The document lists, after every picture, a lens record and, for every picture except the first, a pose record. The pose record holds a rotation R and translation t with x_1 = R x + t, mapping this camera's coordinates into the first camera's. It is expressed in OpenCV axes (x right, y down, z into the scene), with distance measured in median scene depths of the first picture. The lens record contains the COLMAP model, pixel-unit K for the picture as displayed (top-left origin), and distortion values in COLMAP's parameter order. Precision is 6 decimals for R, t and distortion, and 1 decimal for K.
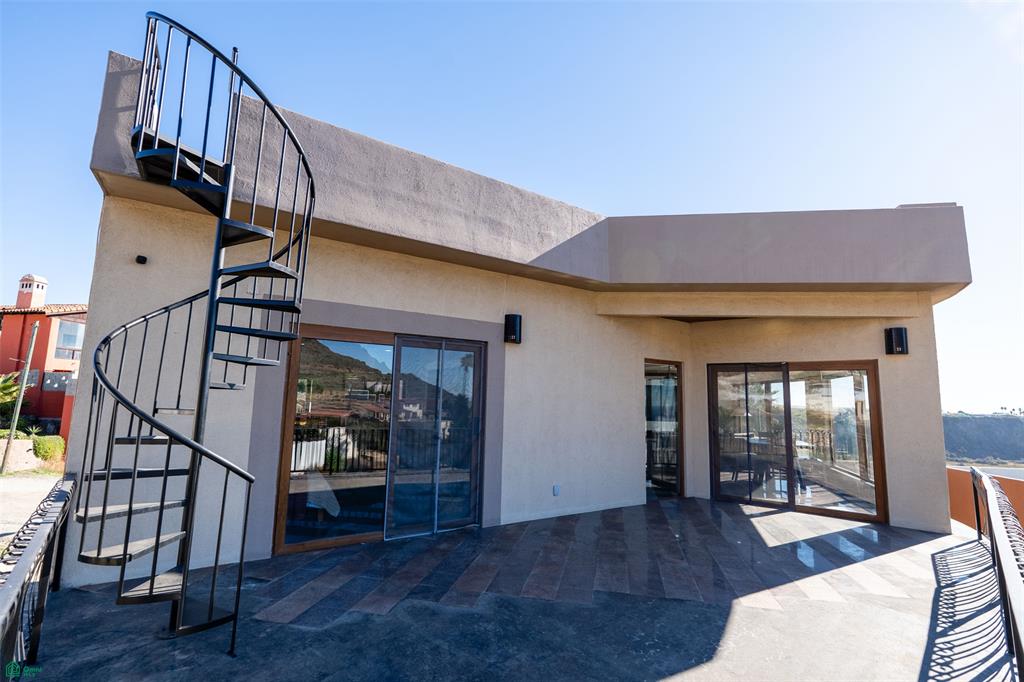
lens RADIAL K [[470.2, 0, 516.7], [0, 470.2, 341.3], [0, 0, 1]] dist [0.002695, -0.000166]
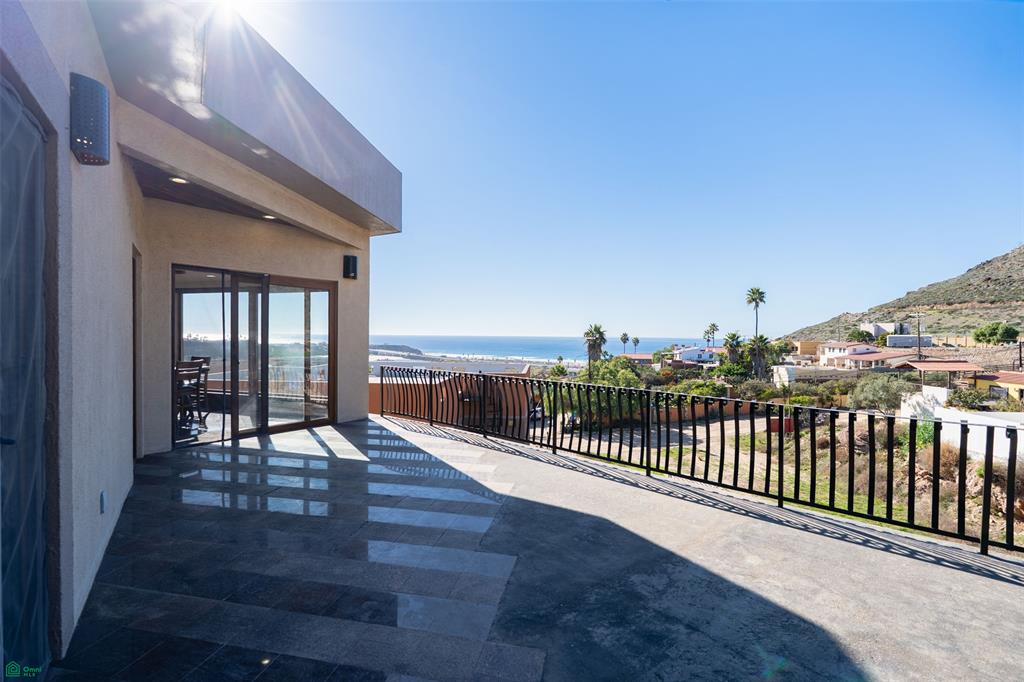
lens RADIAL K [[466.6, 0, 513.7], [0, 466.6, 334.5], [0, 0, 1]] dist [0.001046, 0.000274]
pose [[-0.073006, -0.034014, 0.996751, -0.392257], [-0.133447, 0.990764, 0.024035, 0.083752], [-0.988363, -0.131259, -0.076871, 0.668580]]
